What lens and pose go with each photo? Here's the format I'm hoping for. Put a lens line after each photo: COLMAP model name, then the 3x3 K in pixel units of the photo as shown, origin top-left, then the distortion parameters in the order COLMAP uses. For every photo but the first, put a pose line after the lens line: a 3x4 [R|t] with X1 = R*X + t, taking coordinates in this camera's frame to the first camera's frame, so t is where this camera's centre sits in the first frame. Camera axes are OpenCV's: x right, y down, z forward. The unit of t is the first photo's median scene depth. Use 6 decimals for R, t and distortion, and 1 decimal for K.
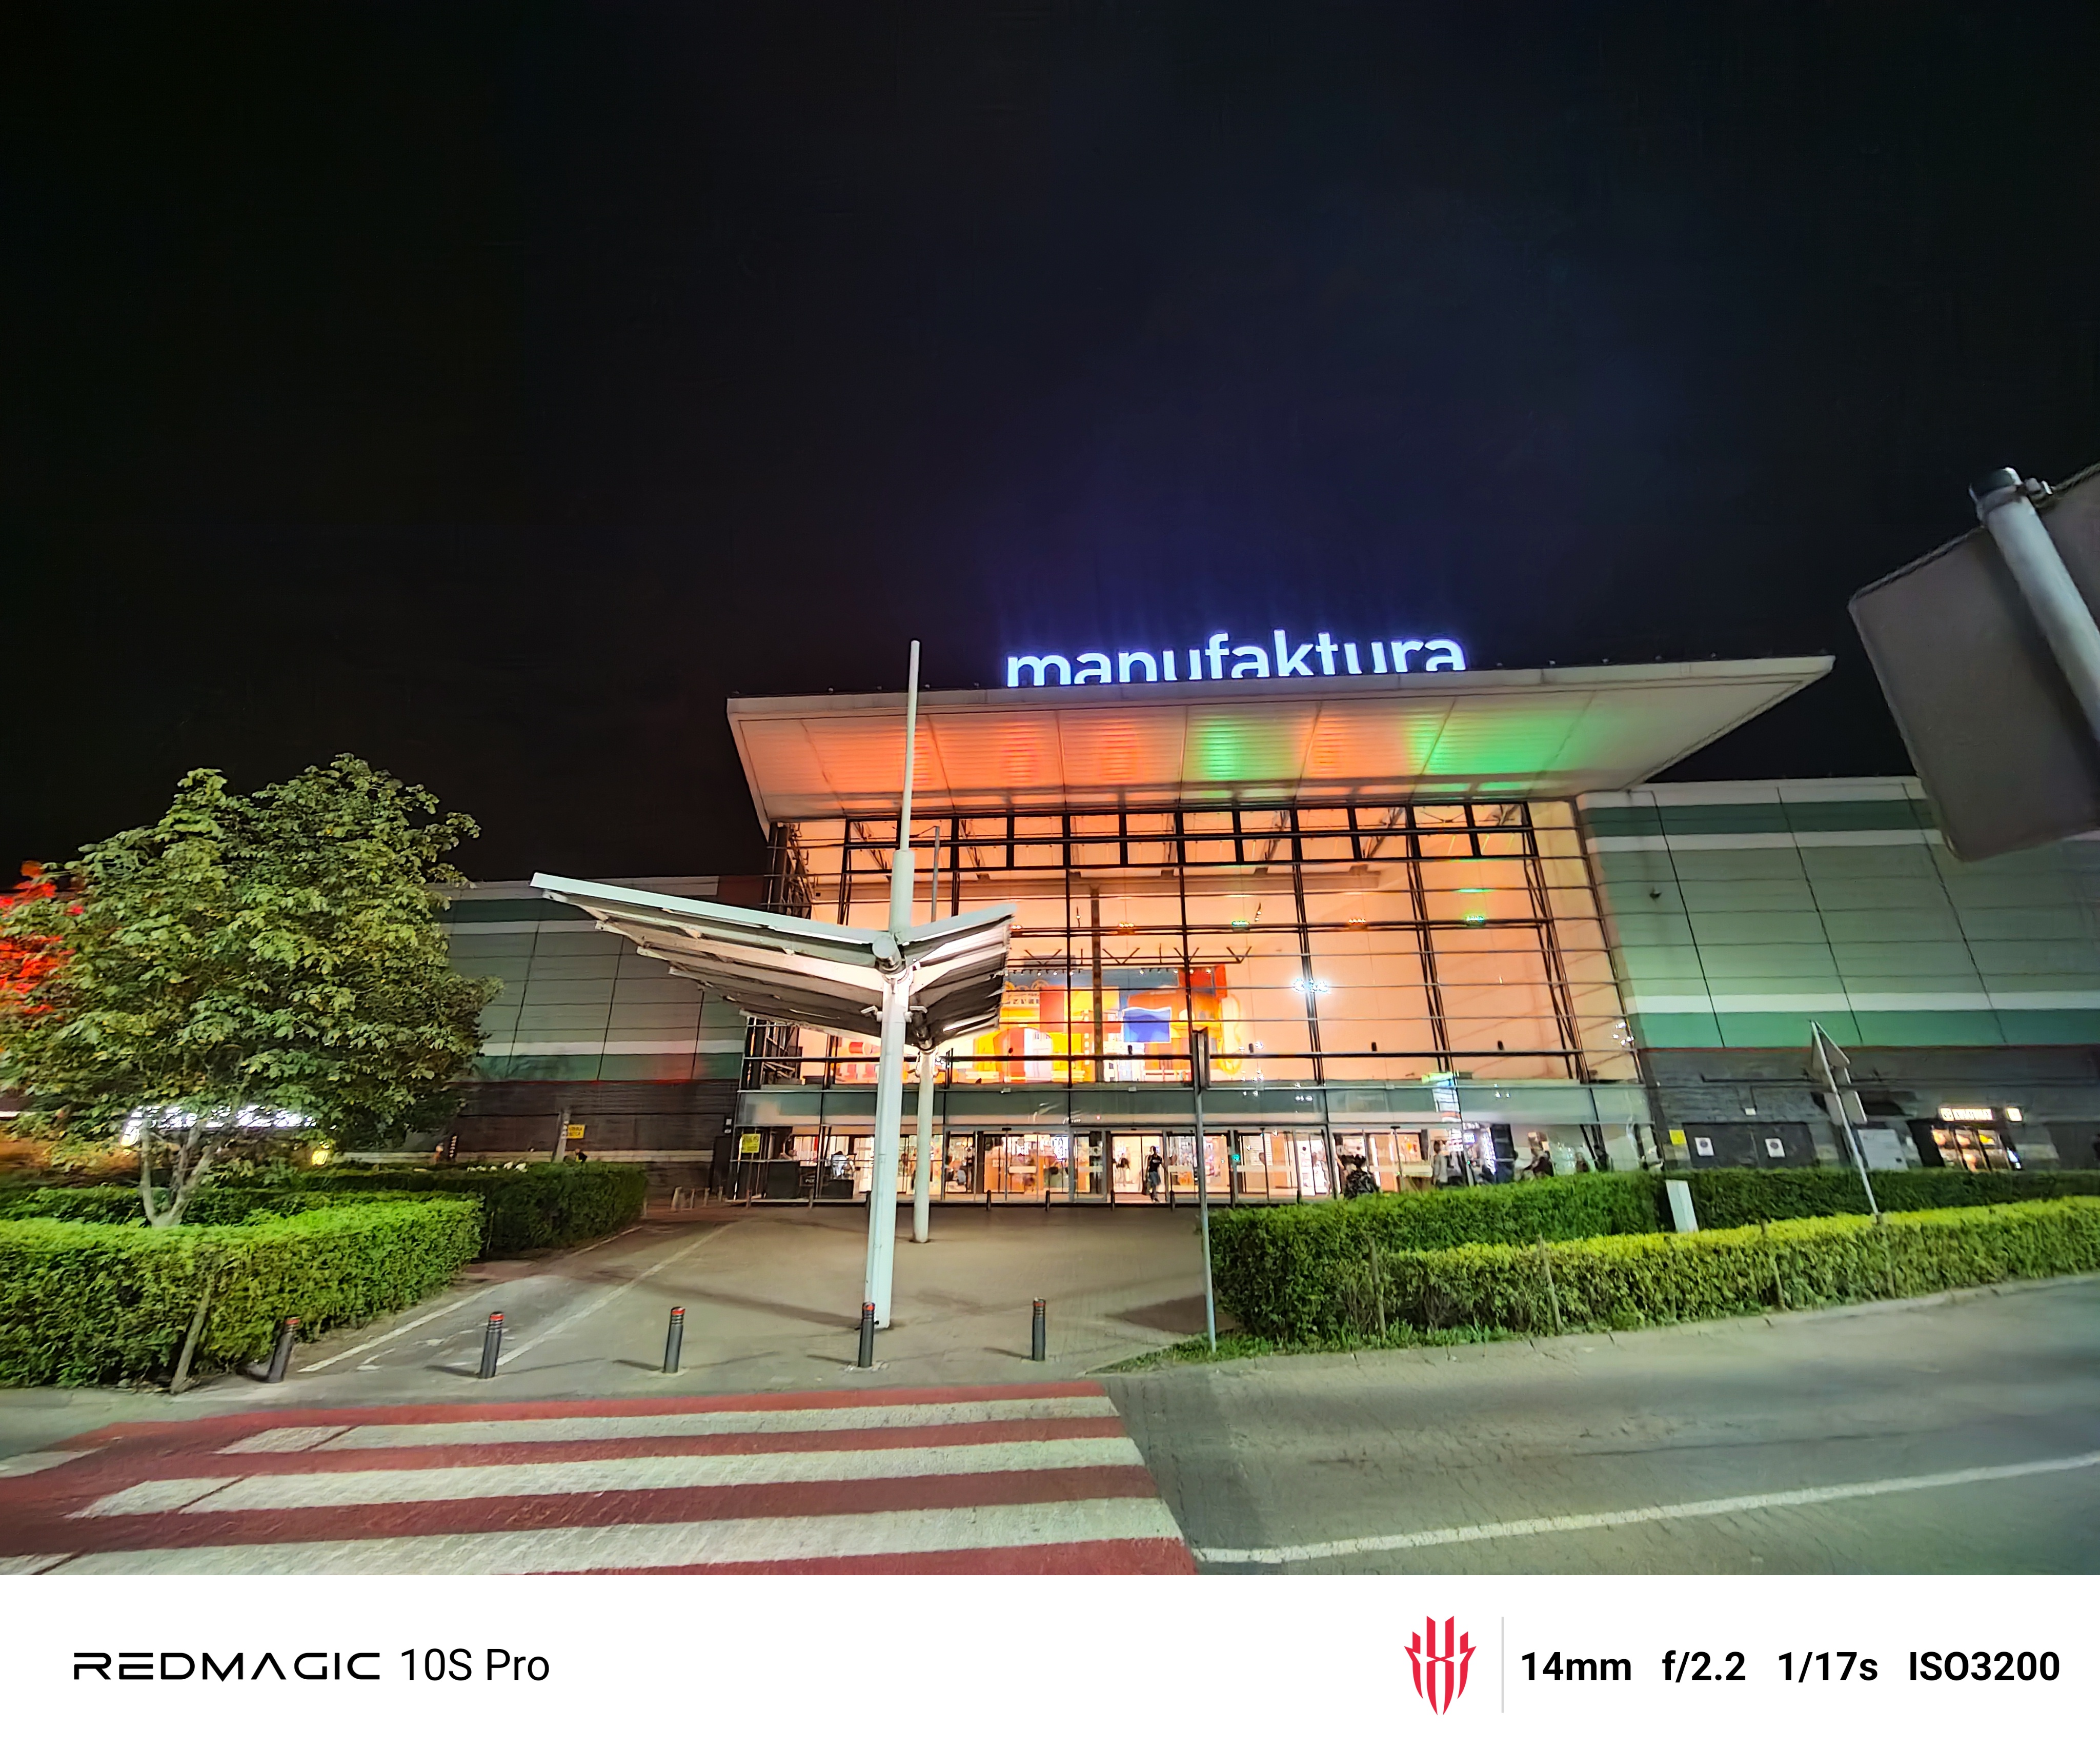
lens RADIAL K [[924.4, 0, 1043.8], [0, 924.4, 789.1], [0, 0, 1]] dist [0.017367, 0.000074]
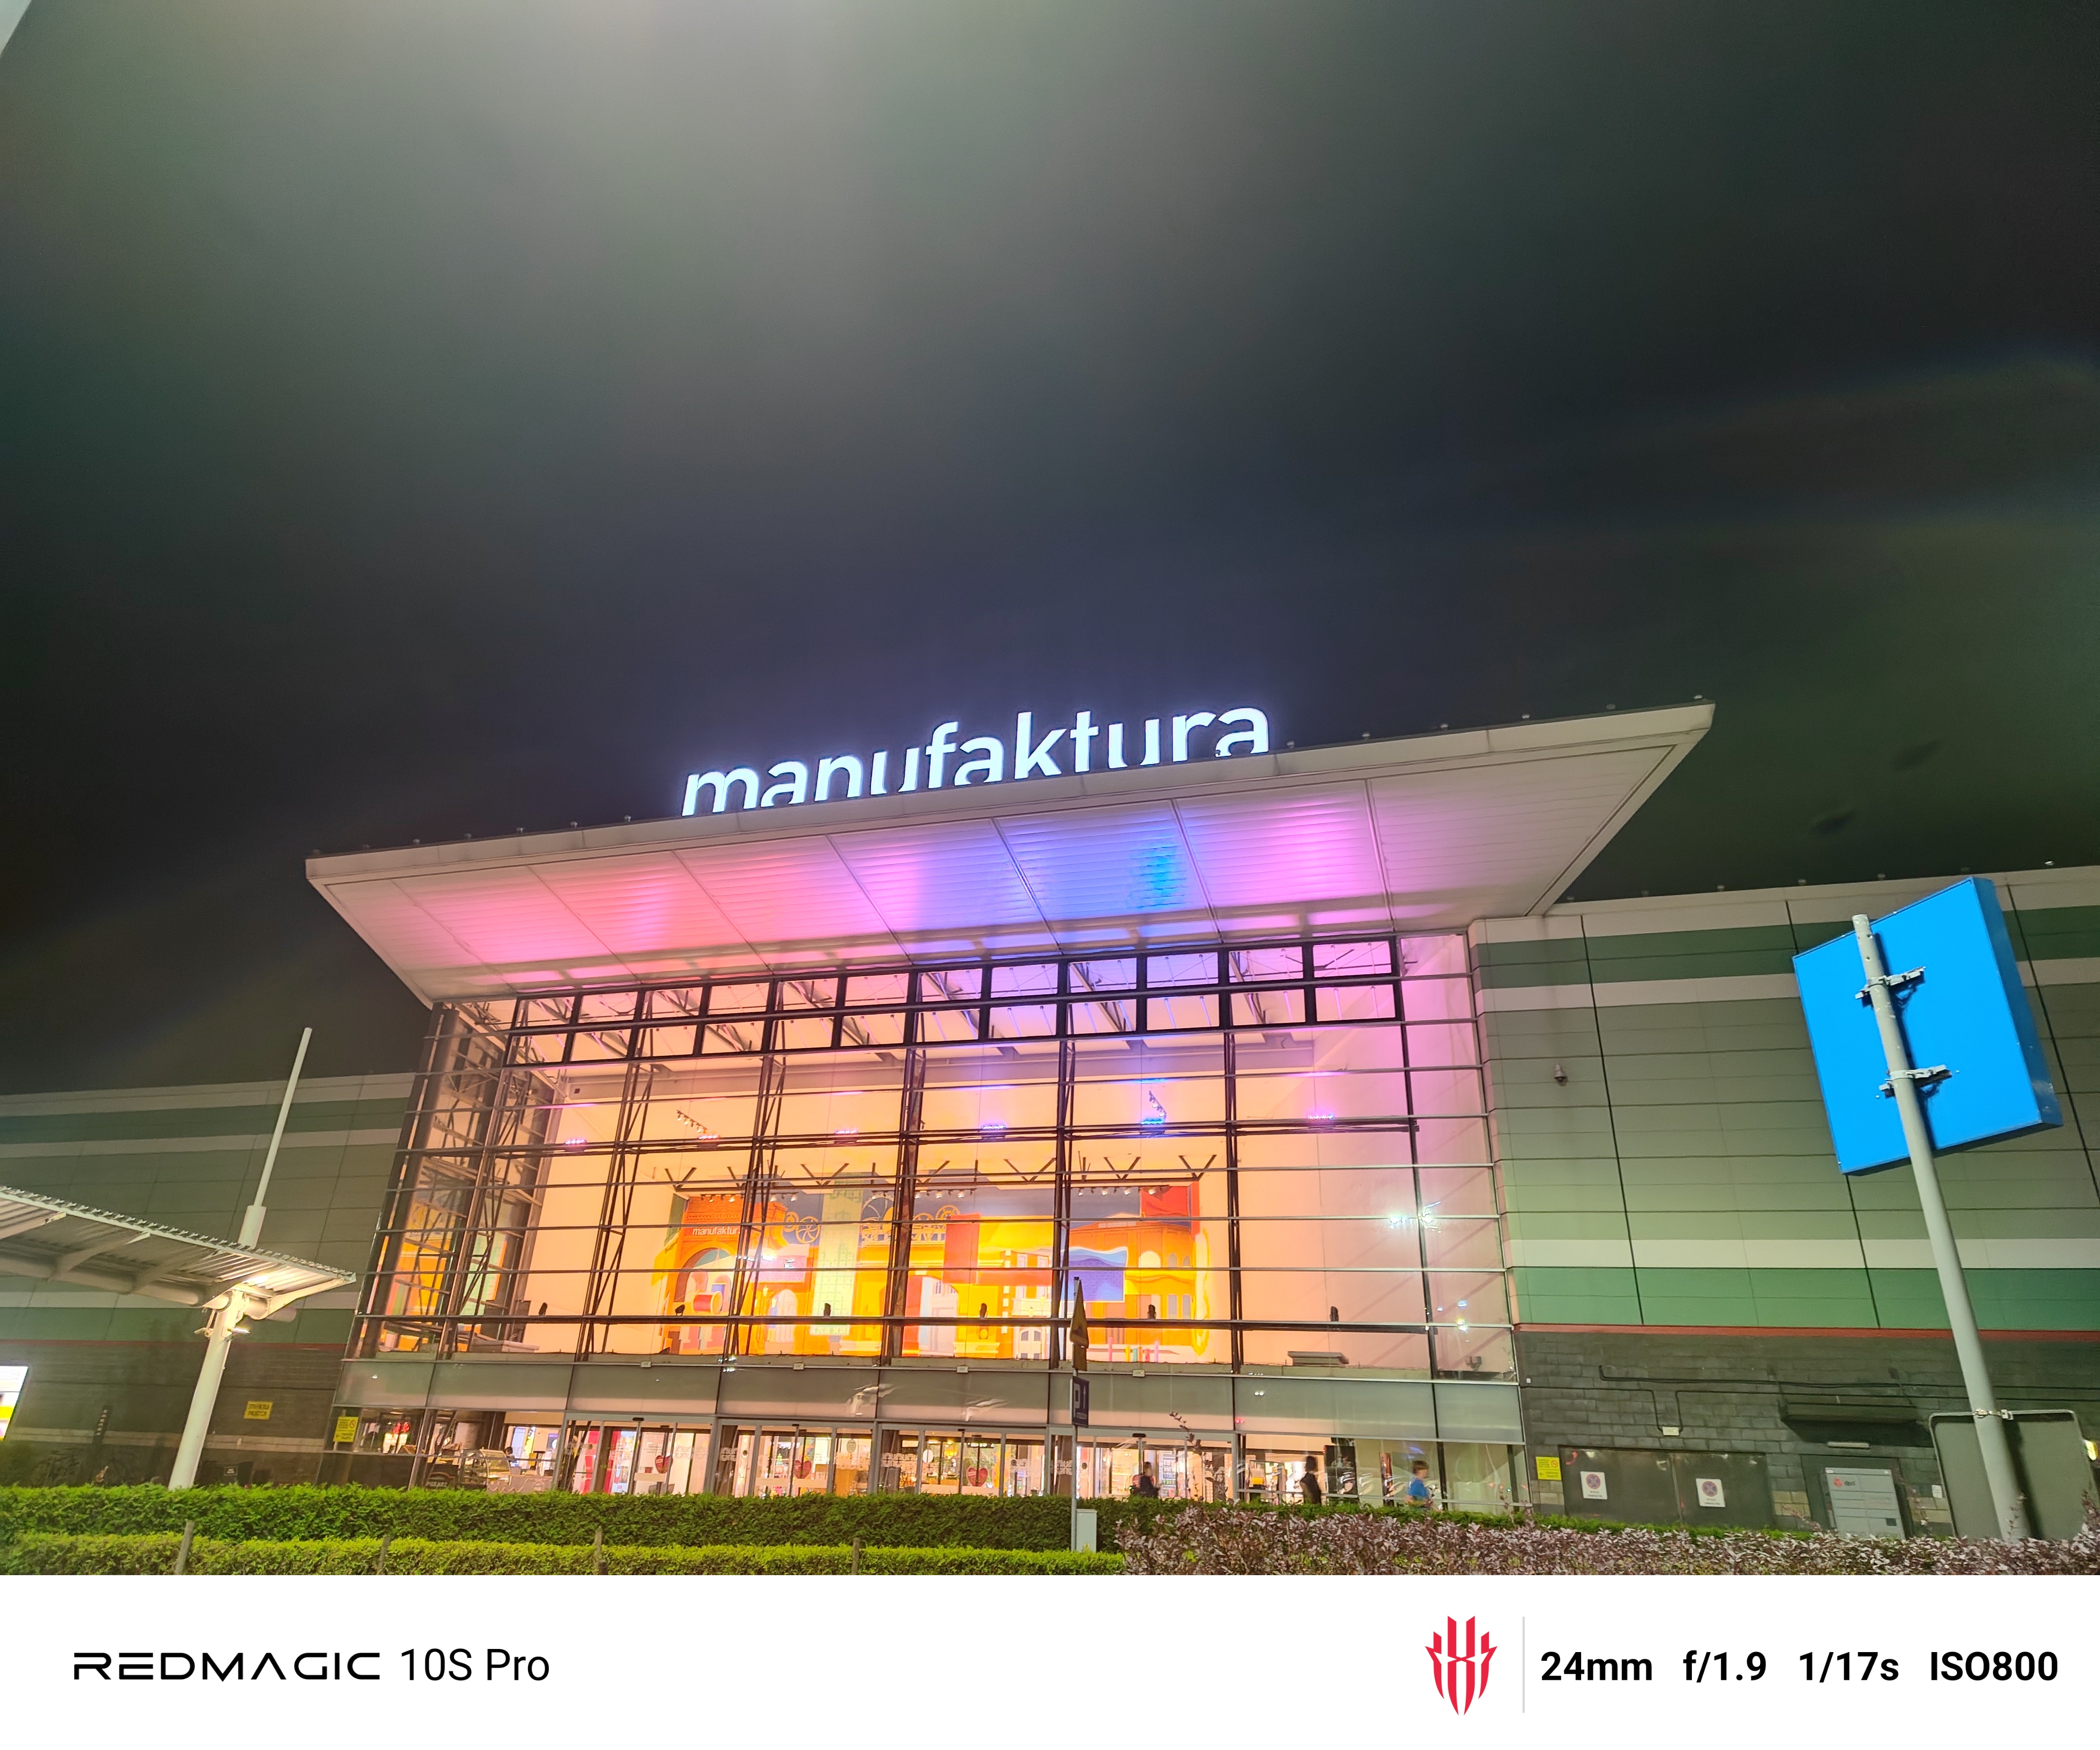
lens RADIAL K [[1373.9, 0, 1045.5], [0, 1373.9, 792.7], [0, 0, 1]] dist [0.032513, -0.002424]
pose [[0.969007, -0.068785, -0.237263, 0.520773], [0.049023, 0.994894, -0.088217, -0.014538], [0.242120, 0.073852, 0.967432, -0.024889]]
